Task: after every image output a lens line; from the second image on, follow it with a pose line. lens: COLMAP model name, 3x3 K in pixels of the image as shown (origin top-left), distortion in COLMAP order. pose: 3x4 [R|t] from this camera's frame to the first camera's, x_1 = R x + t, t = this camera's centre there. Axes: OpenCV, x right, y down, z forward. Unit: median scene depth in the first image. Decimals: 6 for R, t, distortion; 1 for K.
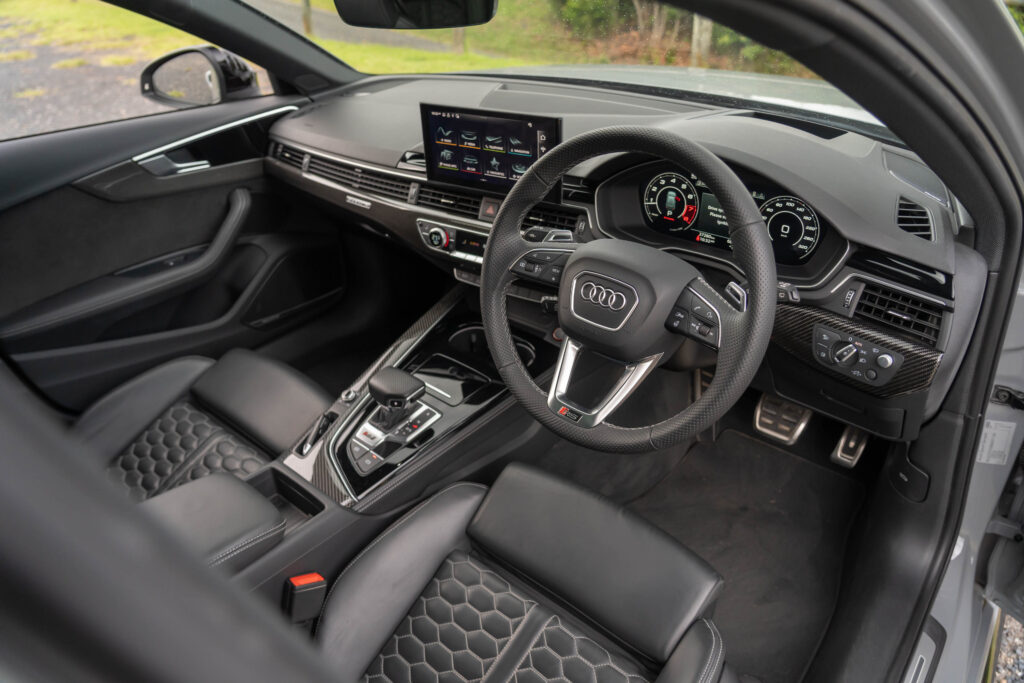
lens RADIAL K [[689.7, 0, 512.0], [0, 689.7, 341.5], [0, 0, 1]] dist [-0.040984, -0.001183]
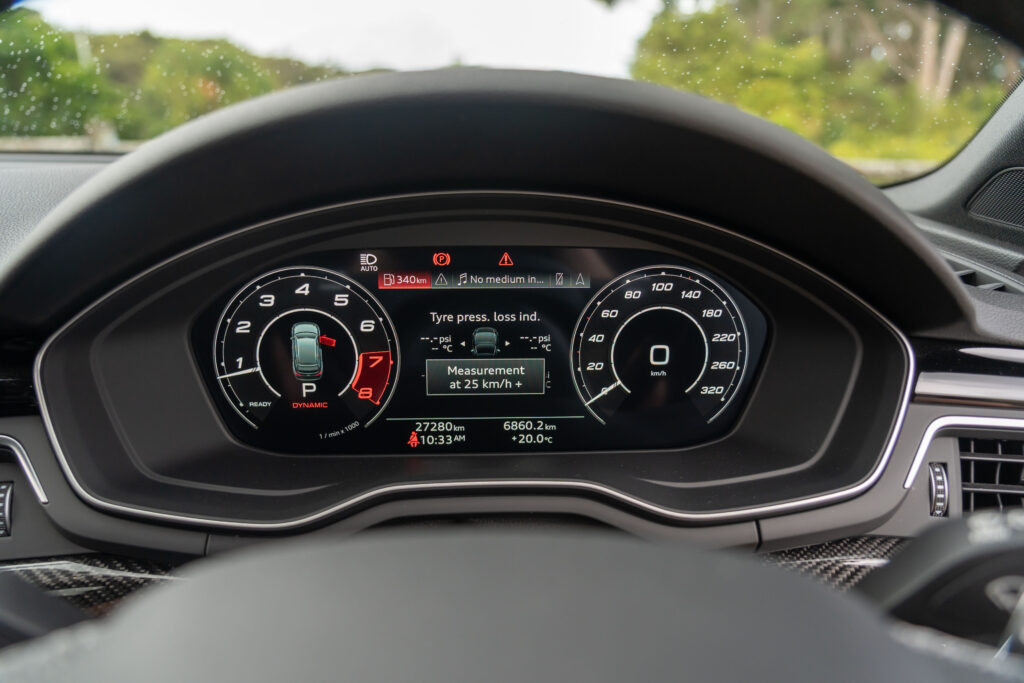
lens RADIAL K [[781.3, 0, 512.0], [0, 781.3, 341.5], [0, 0, 1]] dist [-0.005325, -0.003363]
pose [[0.732761, -0.151326, 0.663447, 0.055611], [0.326607, 0.933533, -0.147799, -0.120086], [-0.596984, 0.324988, 0.733480, 0.655975]]
